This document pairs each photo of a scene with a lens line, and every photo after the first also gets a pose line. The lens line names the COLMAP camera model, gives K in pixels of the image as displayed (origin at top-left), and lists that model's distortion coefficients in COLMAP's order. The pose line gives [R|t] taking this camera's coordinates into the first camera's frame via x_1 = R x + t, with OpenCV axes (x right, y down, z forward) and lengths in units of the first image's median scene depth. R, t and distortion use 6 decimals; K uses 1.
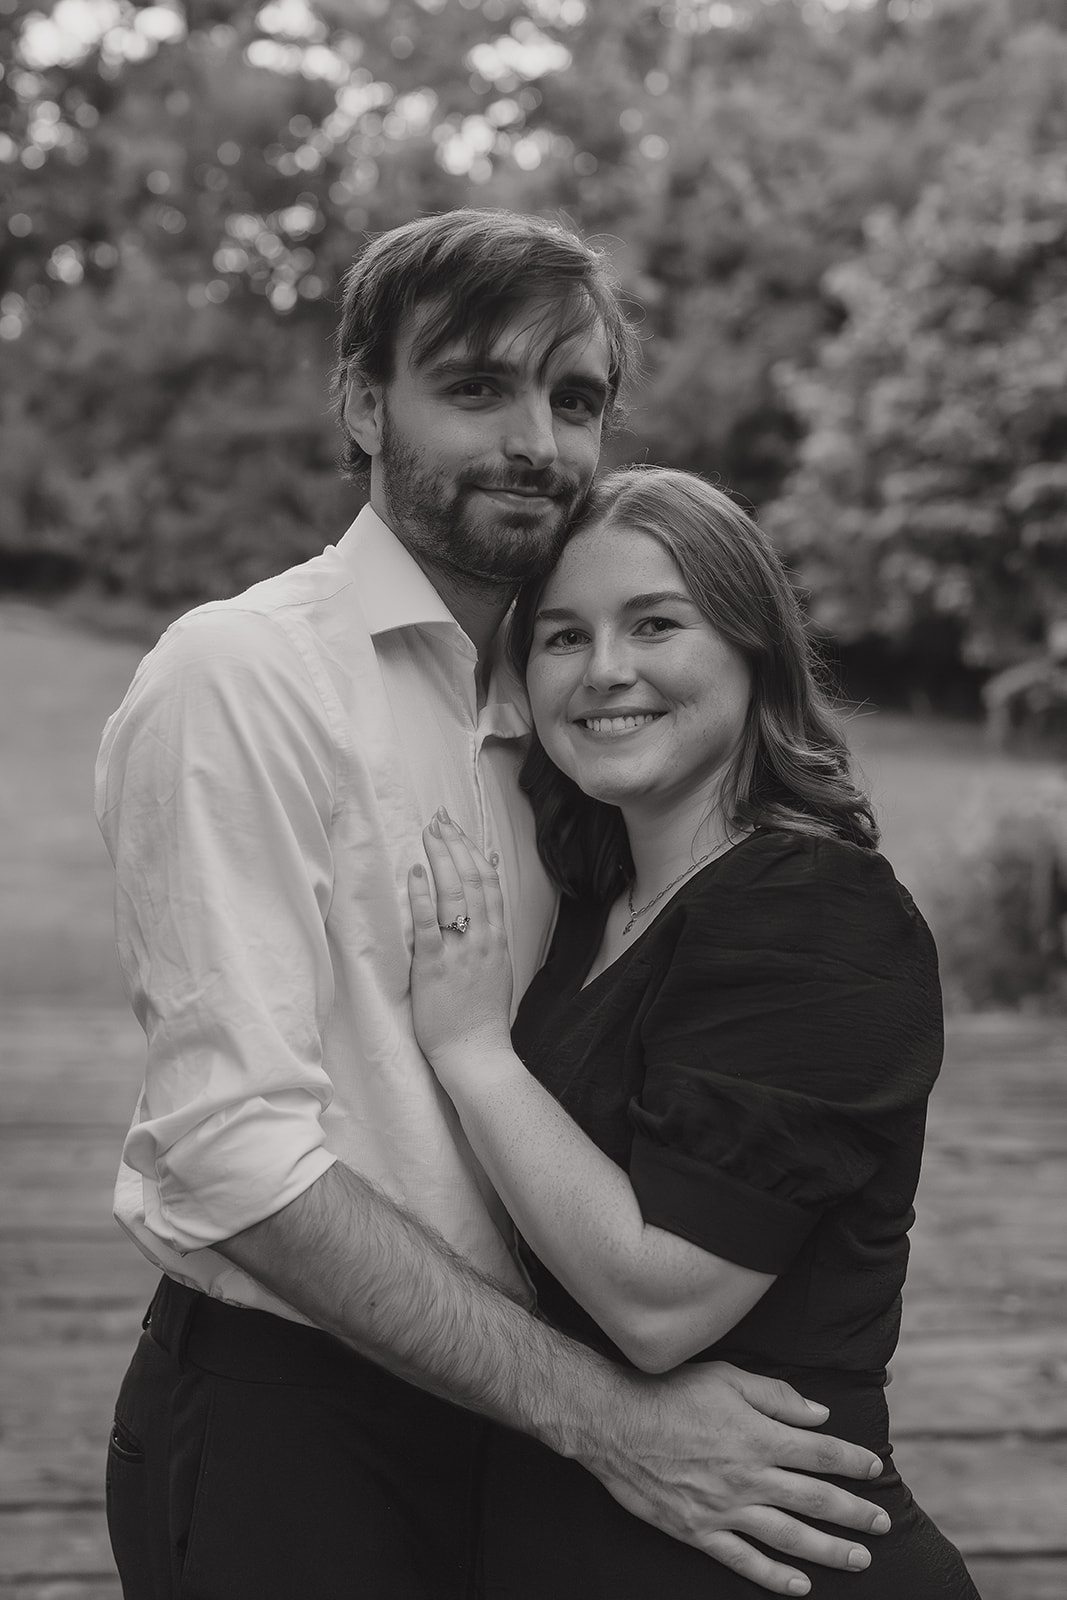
lens RADIAL K [[2289.8, 0, 533.5], [0, 2289.8, 800.0], [0, 0, 1]] dist [-0.028345, 0.164810]
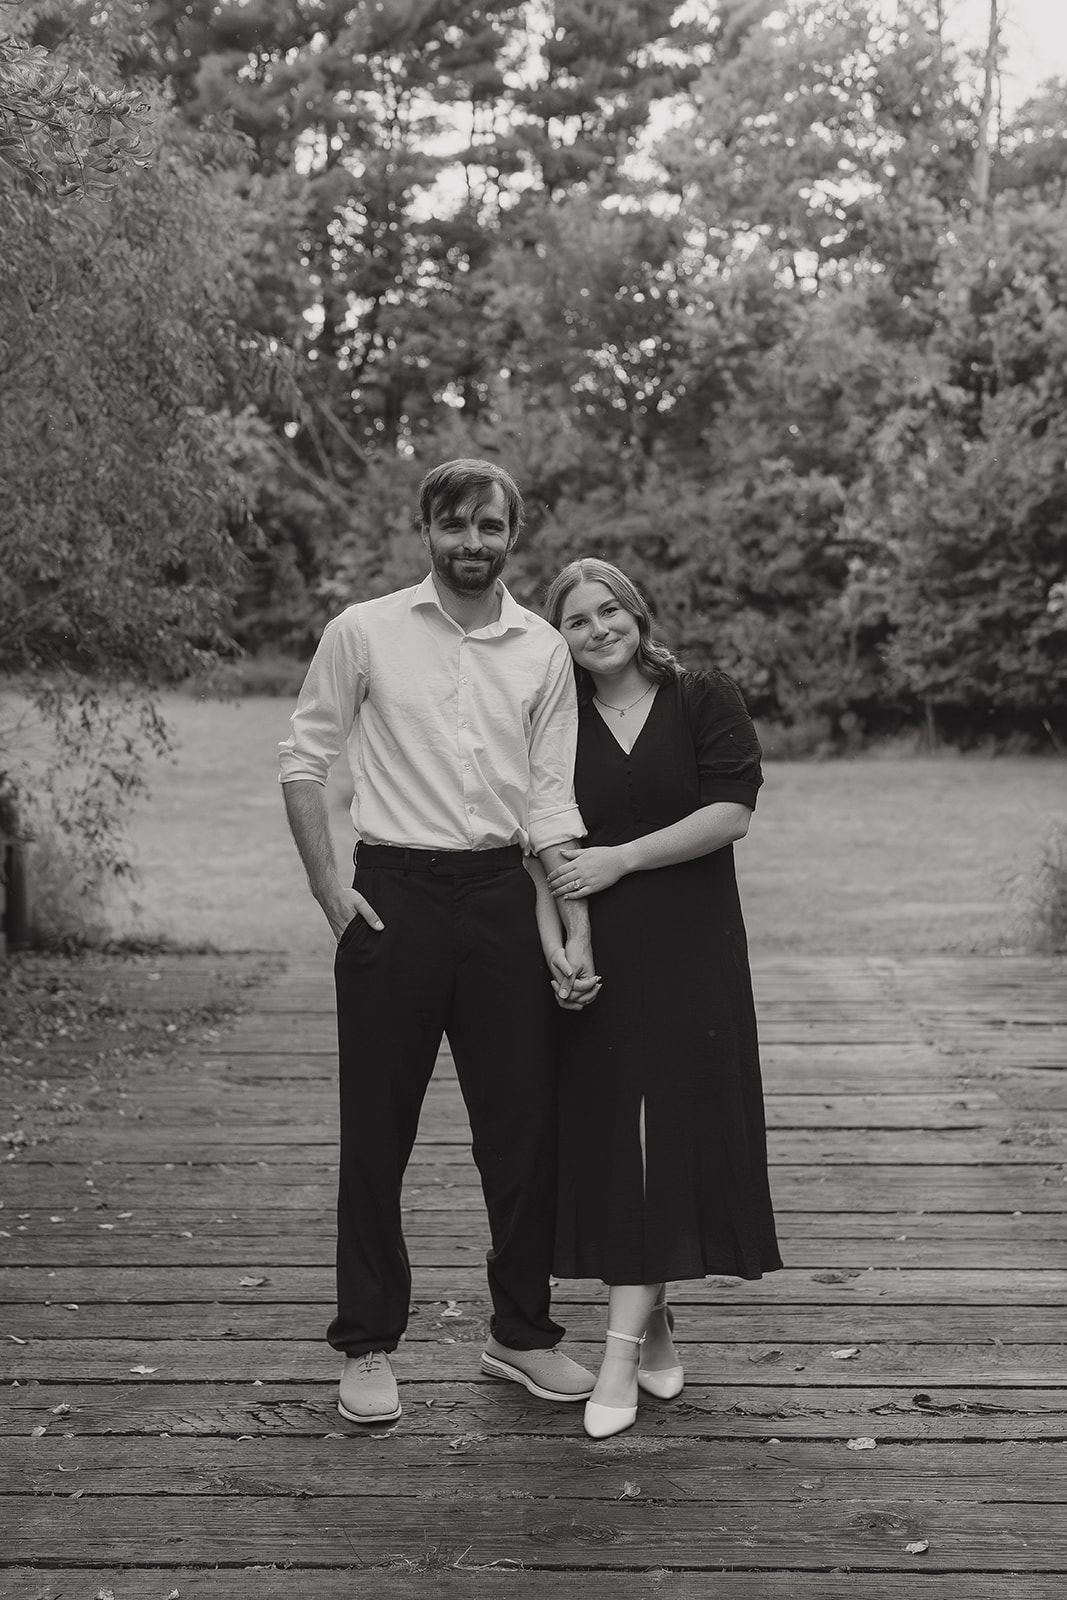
lens RADIAL K [[2289.8, 0, 533.5], [0, 2289.8, 800.0], [0, 0, 1]] dist [-0.028345, 0.164810]
pose [[0.984499, -0.025568, -0.173518, 0.034958], [0.018042, 0.998833, -0.044811, 0.018699], [0.174462, 0.040986, 0.983811, -0.113629]]
